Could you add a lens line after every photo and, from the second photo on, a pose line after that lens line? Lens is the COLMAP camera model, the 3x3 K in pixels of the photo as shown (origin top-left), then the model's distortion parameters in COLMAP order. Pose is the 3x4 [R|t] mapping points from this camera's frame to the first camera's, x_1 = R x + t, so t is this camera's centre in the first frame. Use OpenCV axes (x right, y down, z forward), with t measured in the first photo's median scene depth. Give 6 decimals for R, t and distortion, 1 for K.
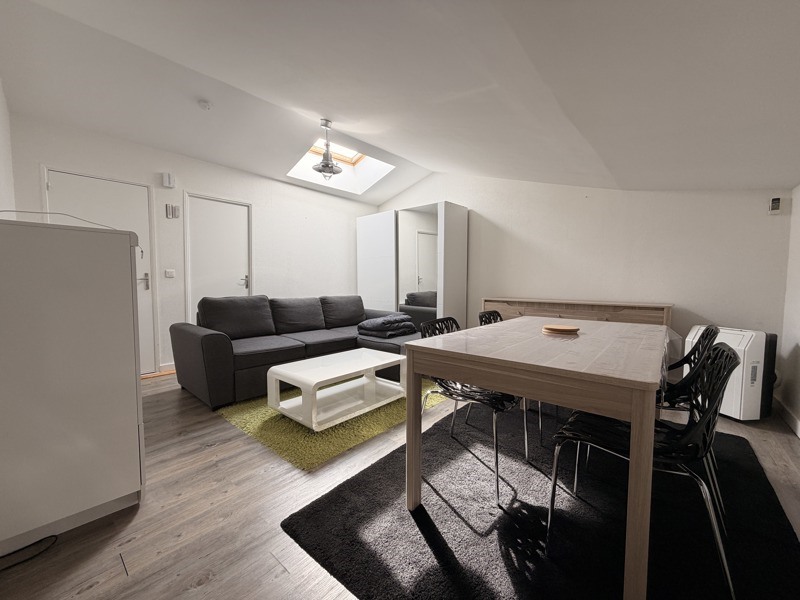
lens RADIAL K [[316.2, 0, 400.0], [0, 316.2, 300.0], [0, 0, 1]] dist [0.000372, 0.000016]
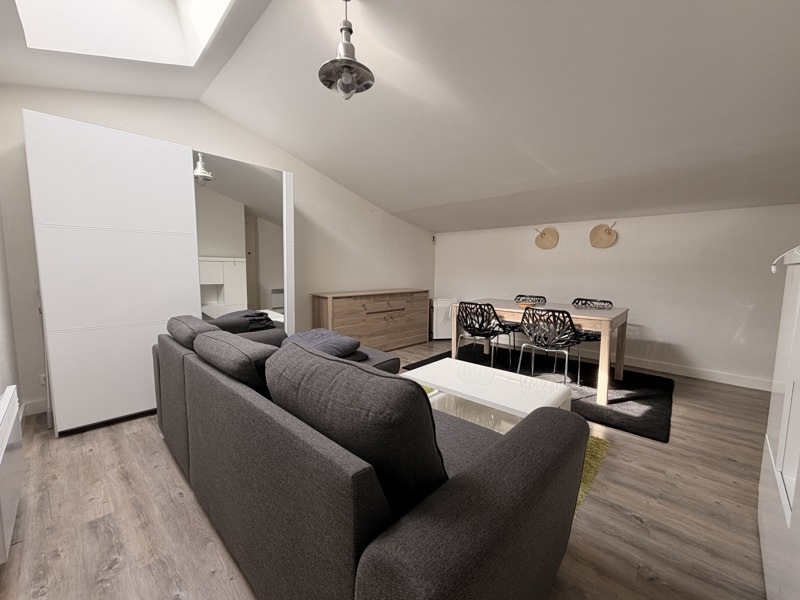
lens RADIAL K [[316.2, 0, 400.0], [0, 316.2, 300.0], [0, 0, 1]] dist [0.000372, 0.000016]
pose [[0.045844, -0.098337, 0.994097, -1.413614], [0.056120, 0.993825, 0.095722, -0.154931], [-0.997371, 0.051400, 0.051080, 1.616691]]
